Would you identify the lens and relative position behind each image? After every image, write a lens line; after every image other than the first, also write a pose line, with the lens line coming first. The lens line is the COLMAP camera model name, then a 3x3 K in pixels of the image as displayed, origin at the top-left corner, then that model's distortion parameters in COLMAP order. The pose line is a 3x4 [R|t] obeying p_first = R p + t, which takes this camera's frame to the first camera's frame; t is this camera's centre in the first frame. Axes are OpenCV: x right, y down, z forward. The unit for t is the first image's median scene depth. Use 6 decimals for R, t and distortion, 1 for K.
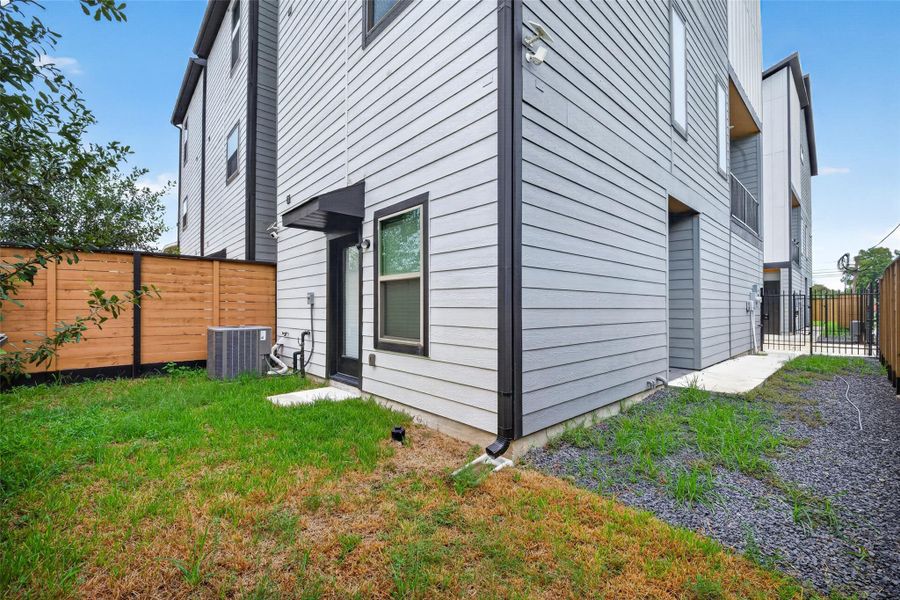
lens RADIAL K [[371.1, 0, 466.7], [0, 371.1, 304.3], [0, 0, 1]] dist [-0.003757, 0.000042]
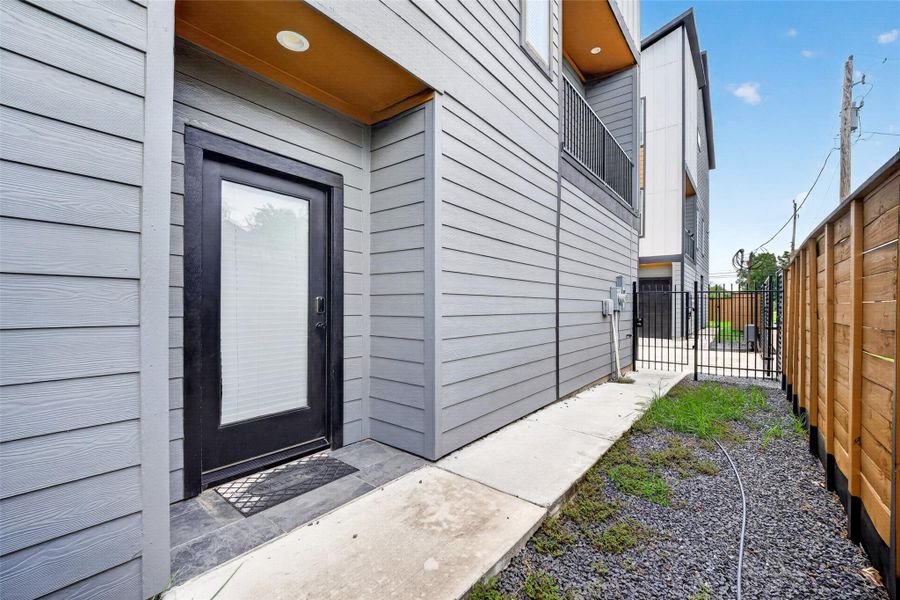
lens RADIAL K [[376.6, 0, 451.0], [0, 376.6, 305.3], [0, 0, 1]] dist [-0.003244, -0.000360]
pose [[0.989772, 0.004468, 0.142589, 0.230737], [-0.005725, 0.999948, 0.008405, -0.002217], [-0.142544, -0.009135, 0.989746, 0.224718]]
